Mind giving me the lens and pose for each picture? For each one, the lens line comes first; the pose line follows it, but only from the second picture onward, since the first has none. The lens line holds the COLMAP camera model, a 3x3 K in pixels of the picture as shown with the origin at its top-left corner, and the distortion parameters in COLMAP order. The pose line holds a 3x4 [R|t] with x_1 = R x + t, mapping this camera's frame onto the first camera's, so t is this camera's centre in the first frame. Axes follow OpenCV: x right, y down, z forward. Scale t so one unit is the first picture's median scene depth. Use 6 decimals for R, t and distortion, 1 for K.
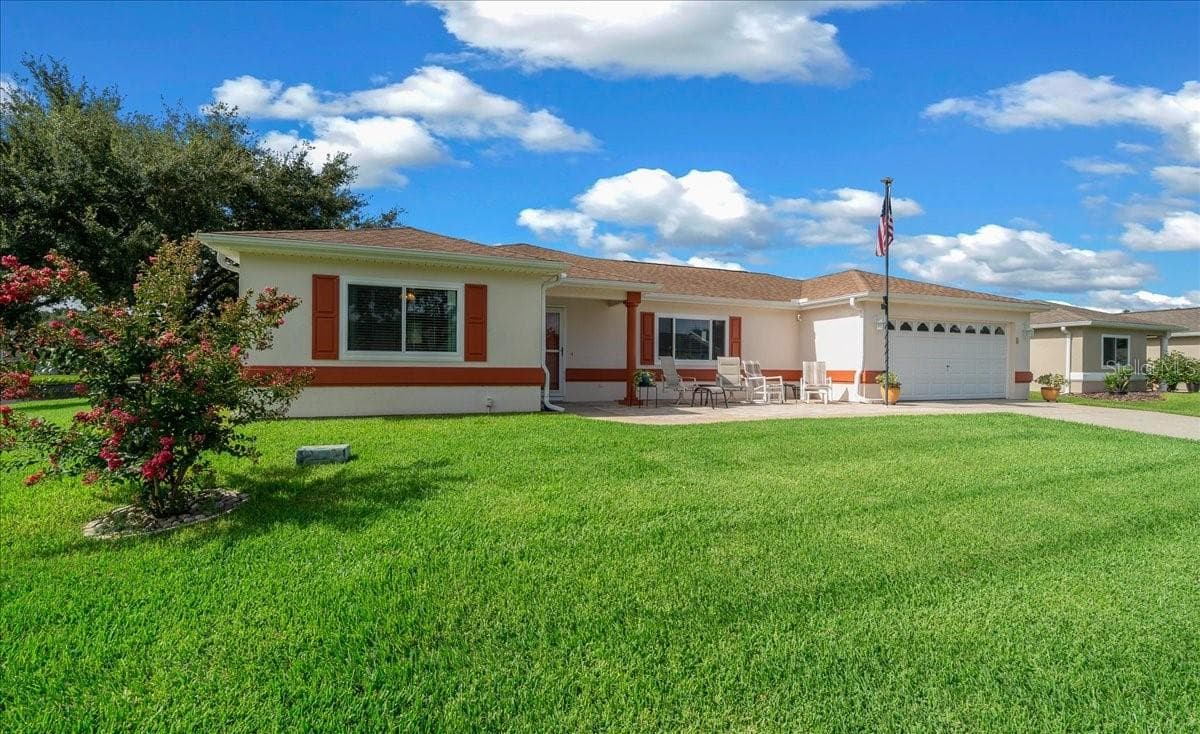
lens RADIAL K [[477.3, 0, 577.2], [0, 477.3, 368.5], [0, 0, 1]] dist [-0.002414, -0.000132]
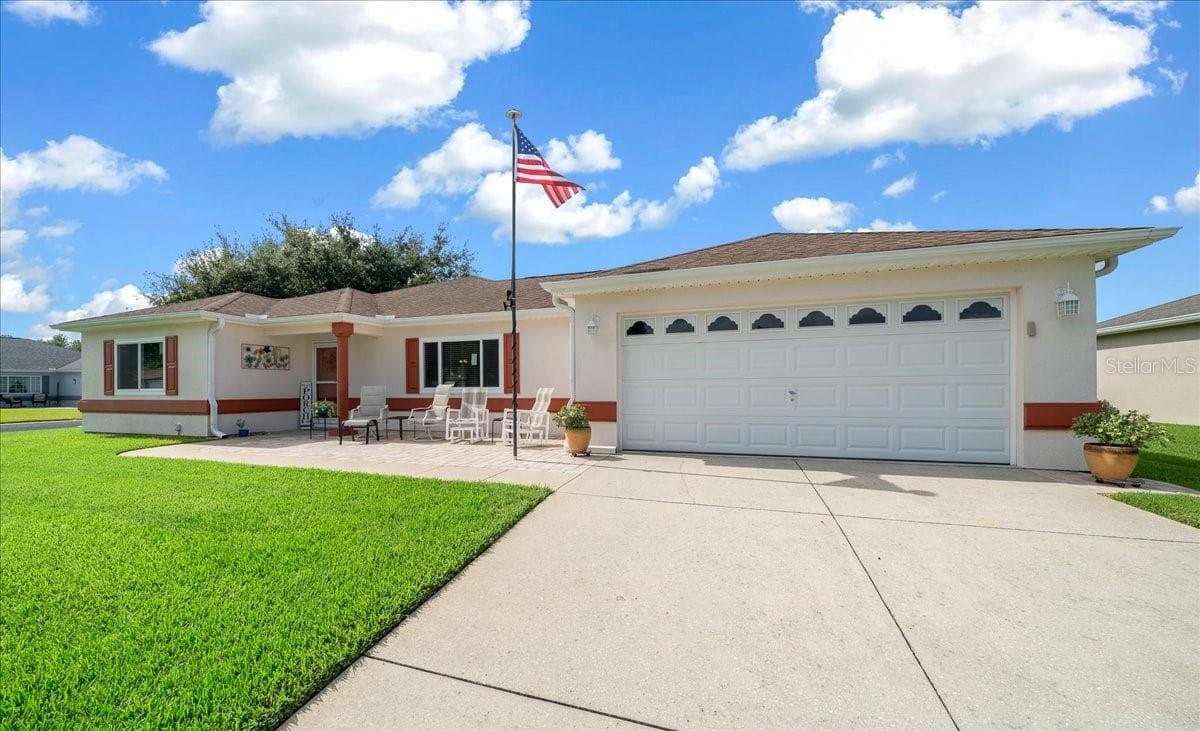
lens RADIAL K [[461.8, 0, 564.4], [0, 461.8, 391.1], [0, 0, 1]] dist [-0.002415, 0.000049]
pose [[0.779504, -0.009378, -0.626327, 1.028758], [0.012353, 0.999924, 0.000402, -0.010254], [0.626276, -0.008050, 0.779560, 0.508622]]
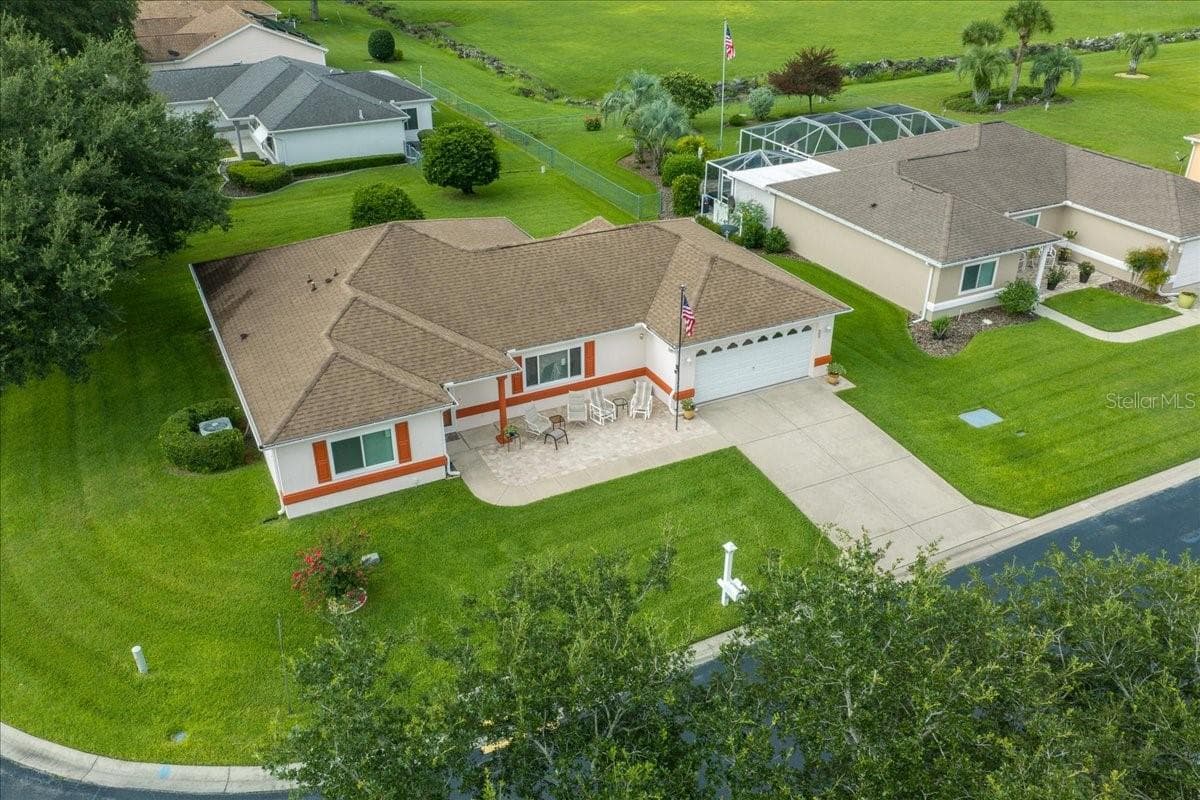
lens RADIAL K [[991.3, 0, 598.9], [0, 991.3, 405.0], [0, 0, 1]] dist [0.009583, -0.010886]
pose [[0.990810, -0.071961, 0.114530, 0.057609], [0.007685, 0.875317, 0.483488, -1.383685], [-0.135042, -0.478165, 0.867826, -1.499423]]
